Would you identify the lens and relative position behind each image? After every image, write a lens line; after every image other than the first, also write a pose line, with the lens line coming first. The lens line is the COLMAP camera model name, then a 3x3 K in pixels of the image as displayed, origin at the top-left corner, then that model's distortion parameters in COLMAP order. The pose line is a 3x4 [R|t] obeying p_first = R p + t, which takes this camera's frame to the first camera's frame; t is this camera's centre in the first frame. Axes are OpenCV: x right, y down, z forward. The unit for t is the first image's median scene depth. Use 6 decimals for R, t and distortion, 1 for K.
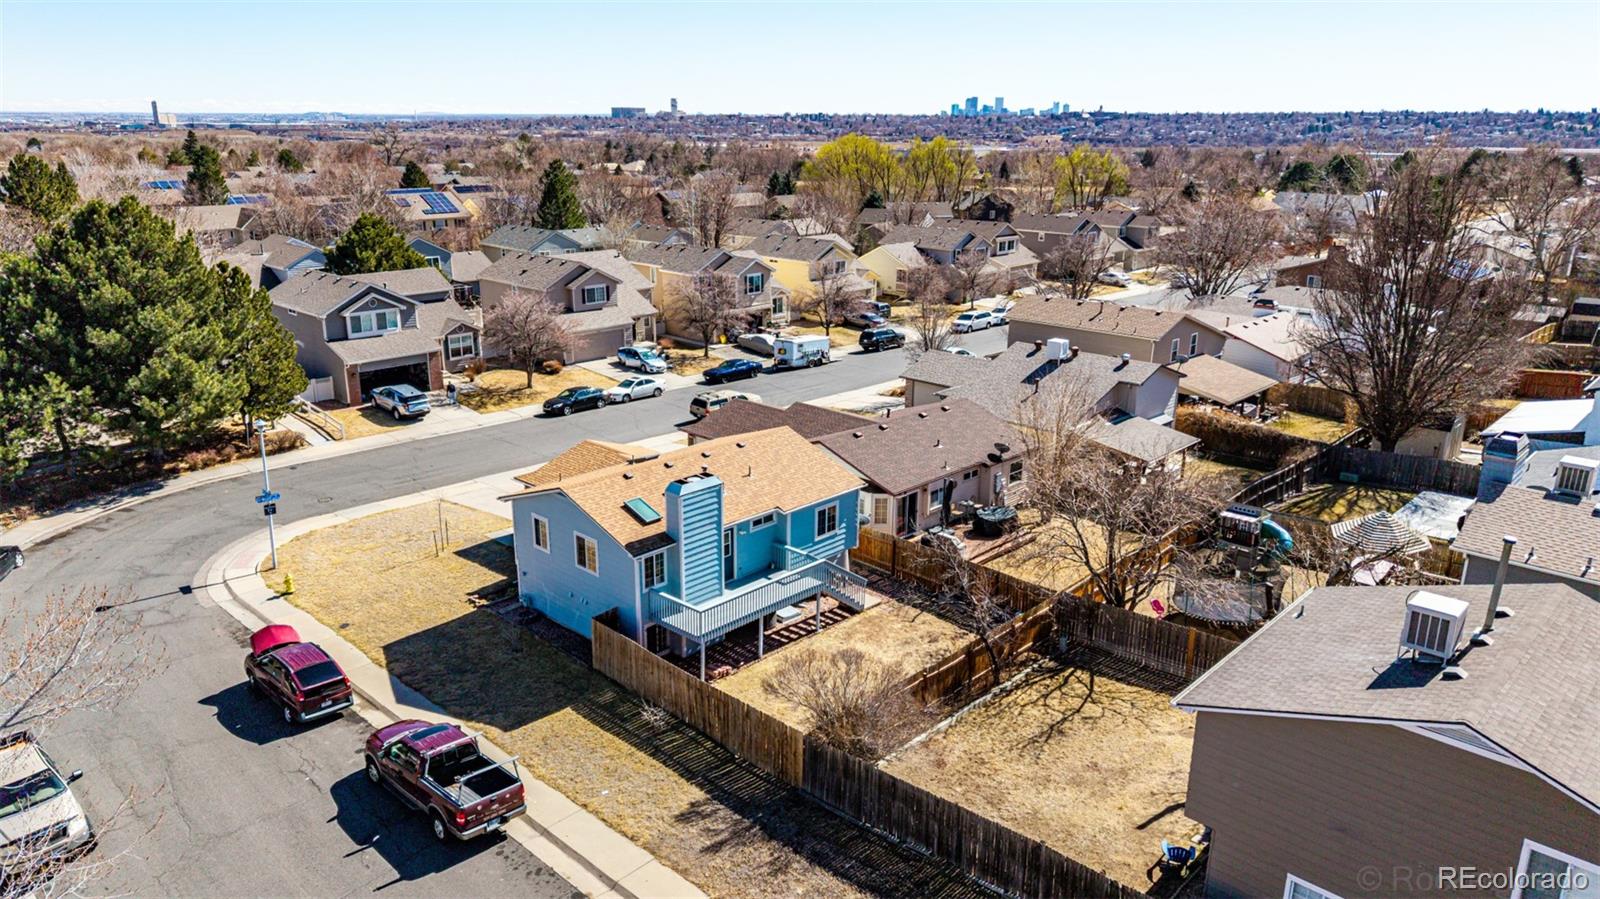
lens RADIAL K [[1096.2, 0, 792.1], [0, 1096.2, 452.5], [0, 0, 1]] dist [0.086481, -0.115744]
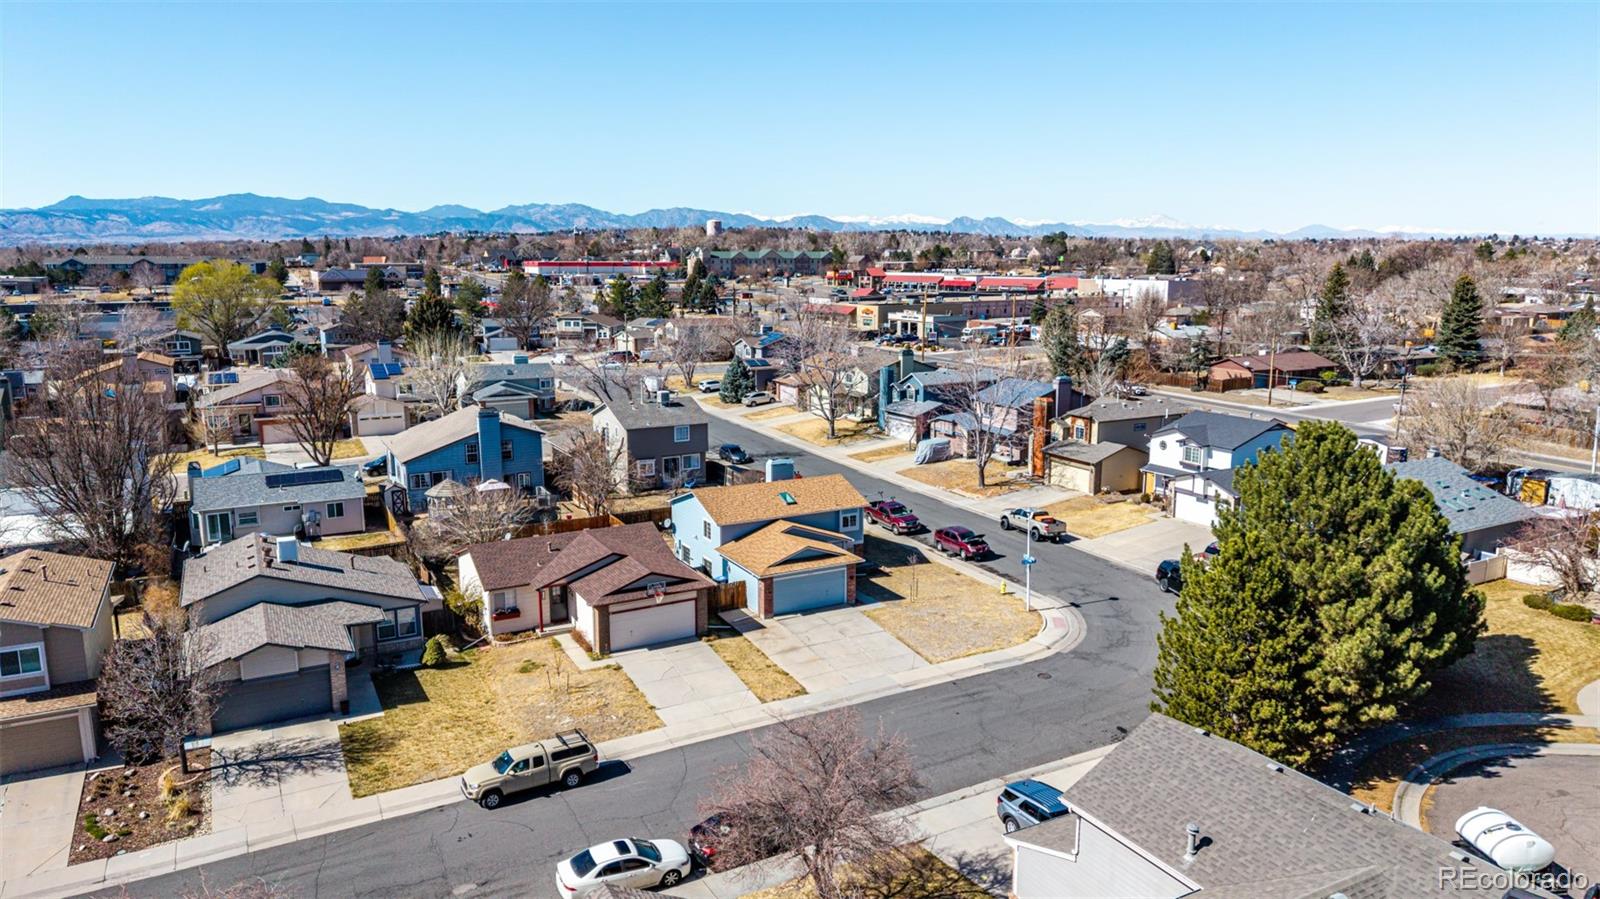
lens RADIAL K [[1065.1, 0, 800.0], [0, 1065.1, 449.5], [0, 0, 1]] dist [0.109040, -0.151396]
pose [[-0.952152, -0.059823, 0.299712, -0.657512], [0.085075, 0.890015, 0.447923, -0.808148], [-0.293544, 0.451989, -0.842341, 2.409681]]
